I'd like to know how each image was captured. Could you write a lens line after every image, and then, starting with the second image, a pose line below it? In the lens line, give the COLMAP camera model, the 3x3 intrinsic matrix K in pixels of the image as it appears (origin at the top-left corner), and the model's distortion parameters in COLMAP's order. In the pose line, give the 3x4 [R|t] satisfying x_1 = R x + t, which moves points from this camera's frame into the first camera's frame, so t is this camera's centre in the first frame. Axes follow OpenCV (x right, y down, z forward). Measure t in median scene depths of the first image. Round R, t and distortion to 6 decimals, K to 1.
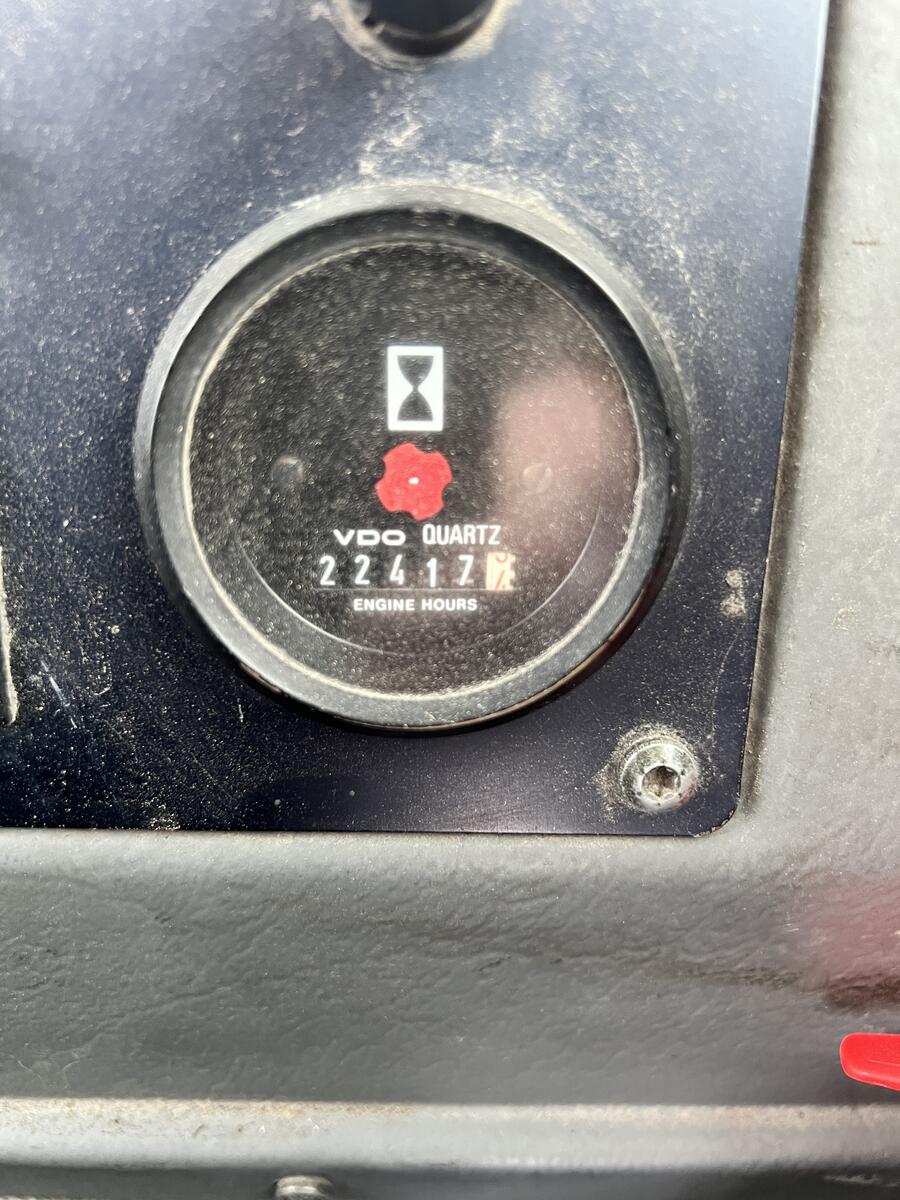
lens RADIAL K [[918.0, 0, 455.3], [0, 918.0, 594.1], [0, 0, 1]] dist [0.071633, -0.081961]
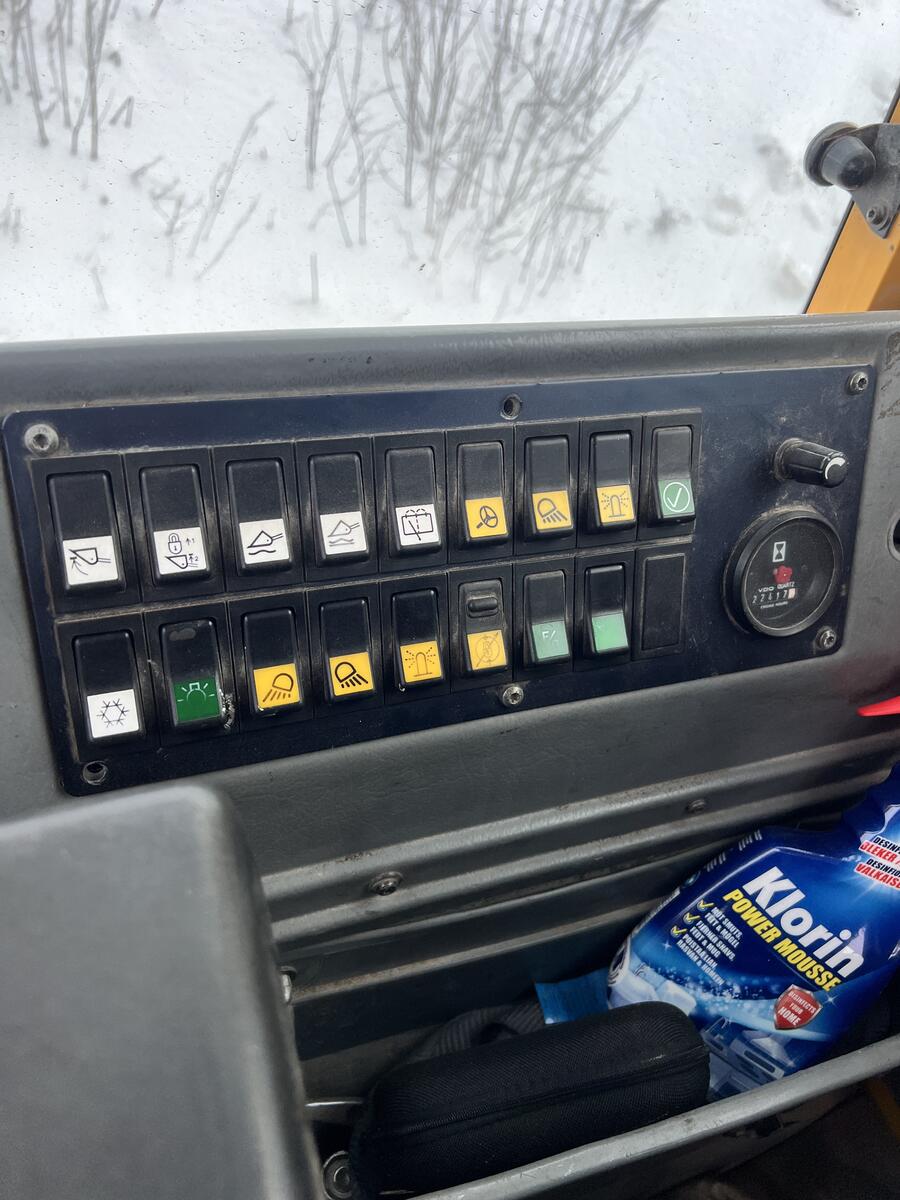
lens RADIAL K [[918.0, 0, 455.3], [0, 918.0, 594.1], [0, 0, 1]] dist [0.071633, -0.081961]
pose [[0.937365, -0.143242, 0.317535, -2.504122], [0.129286, 0.989493, 0.064714, -0.453589], [-0.323469, -0.019608, 0.946036, -2.205432]]
